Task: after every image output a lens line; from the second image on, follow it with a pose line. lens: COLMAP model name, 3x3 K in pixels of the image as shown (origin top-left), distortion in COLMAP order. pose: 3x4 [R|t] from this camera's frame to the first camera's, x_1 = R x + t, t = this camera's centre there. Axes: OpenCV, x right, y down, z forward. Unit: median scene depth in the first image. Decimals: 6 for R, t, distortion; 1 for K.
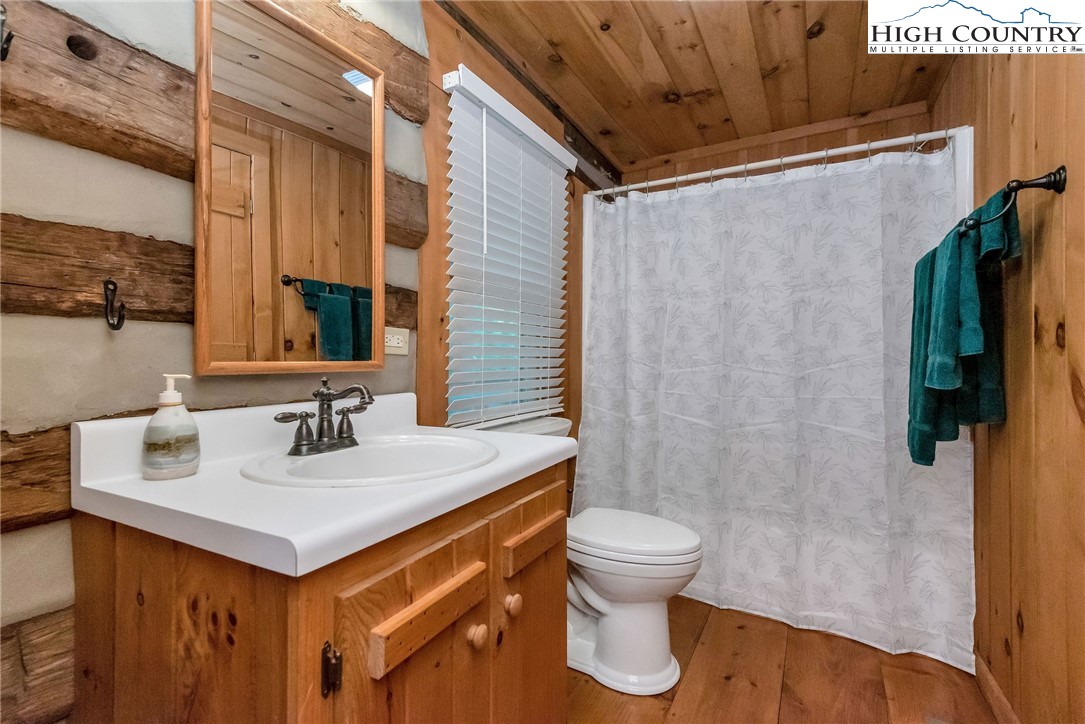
lens RADIAL K [[486.7, 0, 544.2], [0, 486.7, 355.8], [0, 0, 1]] dist [0.036434, -0.017701]
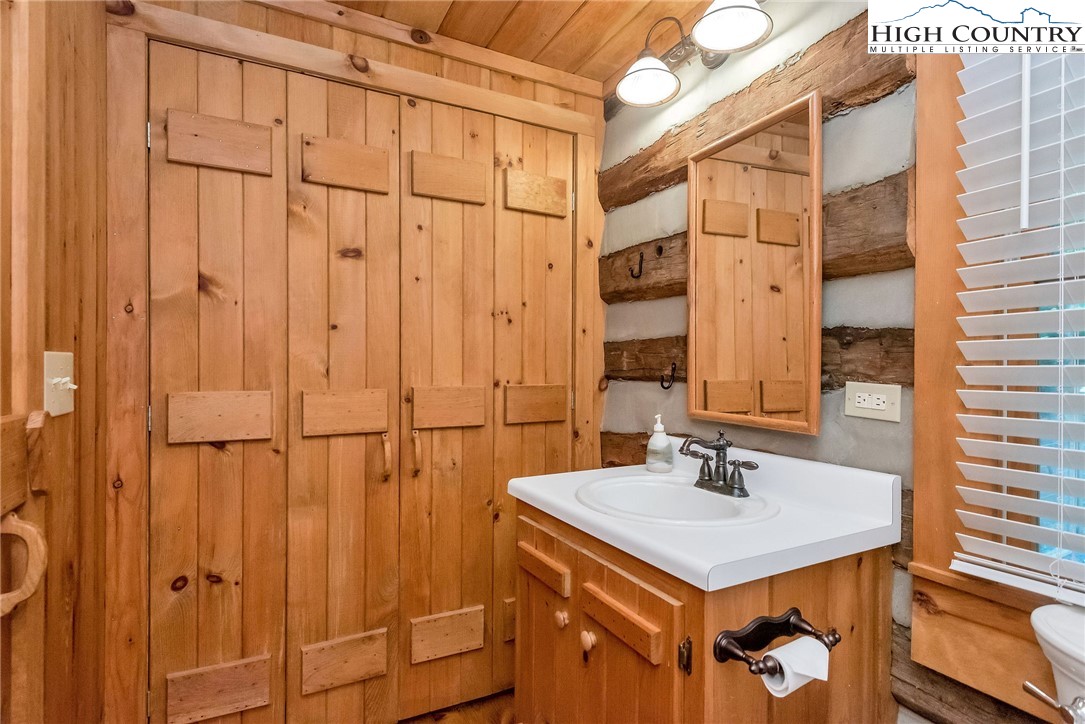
lens RADIAL K [[546.8, 0, 542.5], [0, 546.8, 362.0], [0, 0, 1]] dist [0.001721, 0.000213]
pose [[-0.555673, -0.003181, -0.831395, 0.891372], [0.000795, 0.999990, -0.004357, -0.114886], [0.831401, -0.003082, -0.555665, 1.364965]]
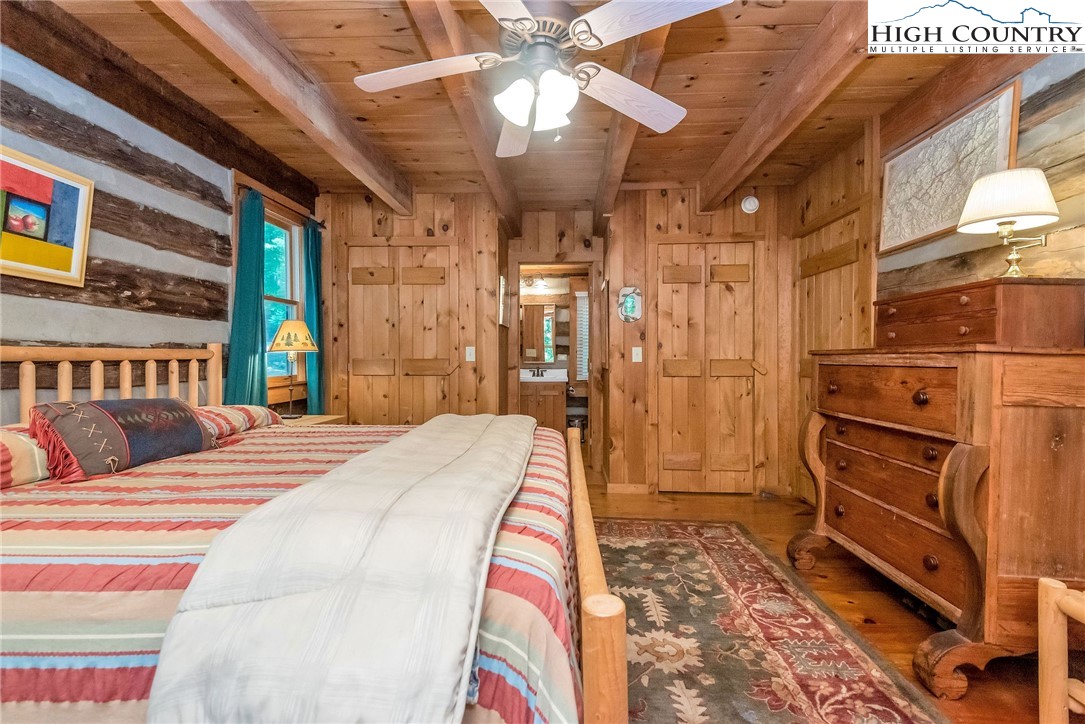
lens RADIAL K [[486.7, 0, 544.2], [0, 486.7, 355.8], [0, 0, 1]] dist [0.036434, -0.017701]
pose [[0.440739, 0.001747, -0.897633, 4.766818], [0.001852, 0.999994, 0.002856, -0.075621], [0.897633, -0.002921, 0.440734, -1.475083]]
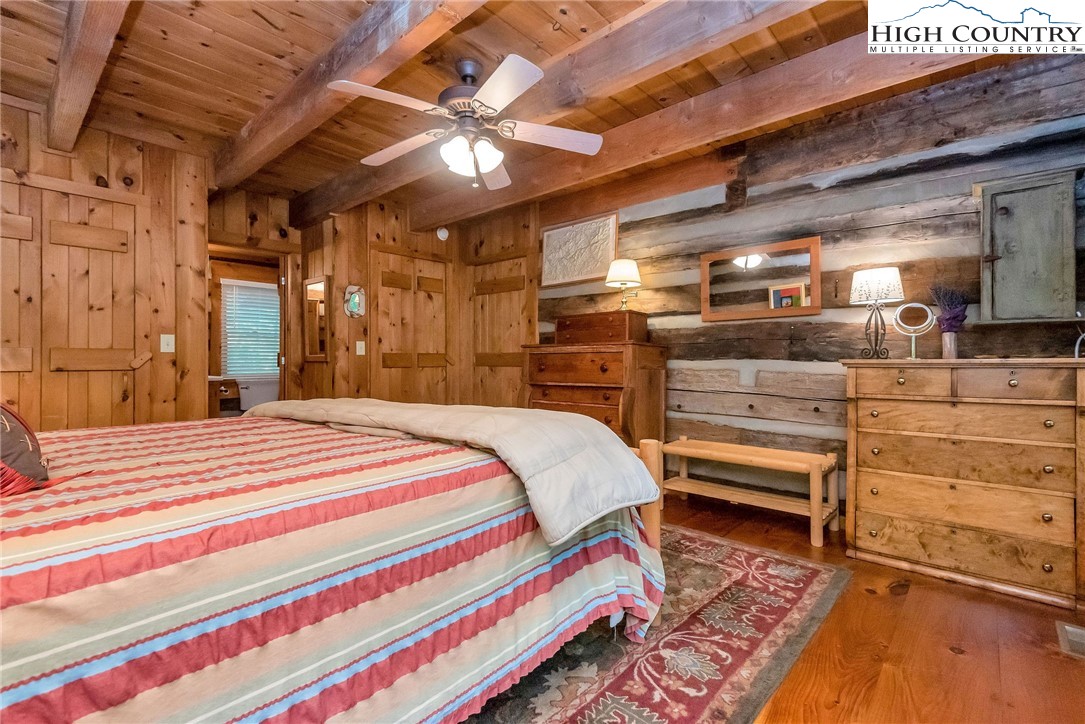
lens RADIAL K [[486.7, 0, 544.2], [0, 486.7, 355.8], [0, 0, 1]] dist [0.036434, -0.017701]
pose [[0.973949, -0.000472, -0.226766, 4.223082], [-0.000981, 0.999980, -0.006293, 0.006585], [0.226764, 0.006351, 0.973929, -2.703570]]
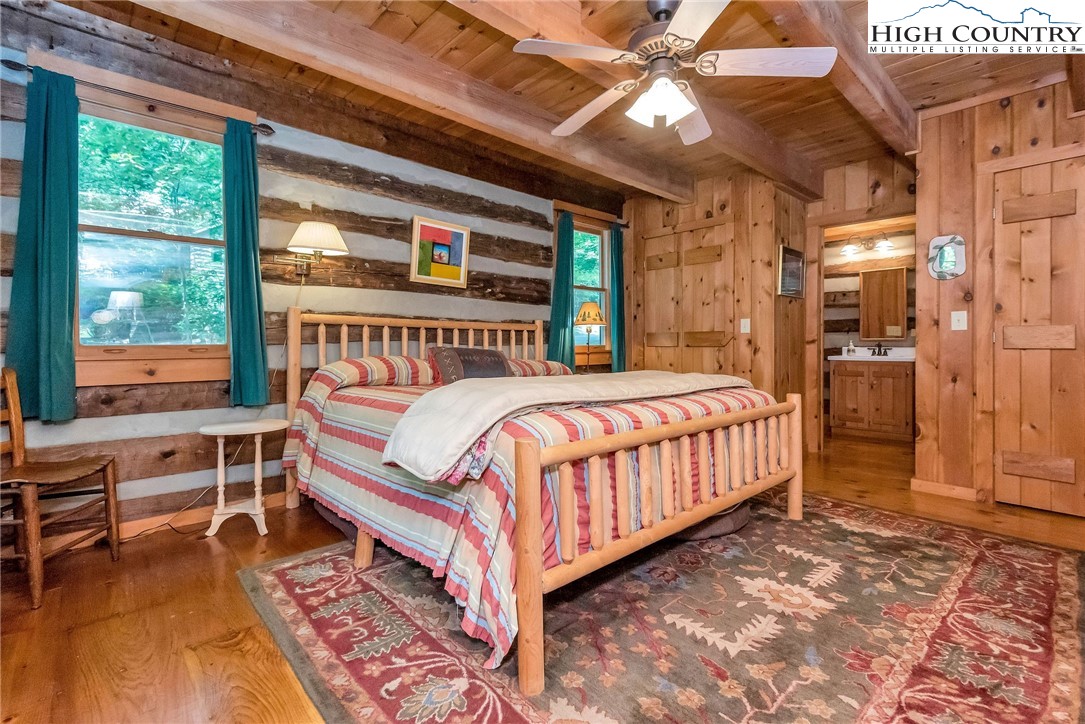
lens RADIAL K [[491.2, 0, 540.4], [0, 491.2, 344.7], [0, 0, 1]] dist [0.024882, -0.008933]
pose [[-0.319016, 0.002210, -0.947747, 5.291039], [0.003835, 0.999992, 0.001041, 0.044425], [0.947742, -0.003302, -0.319022, -0.699104]]
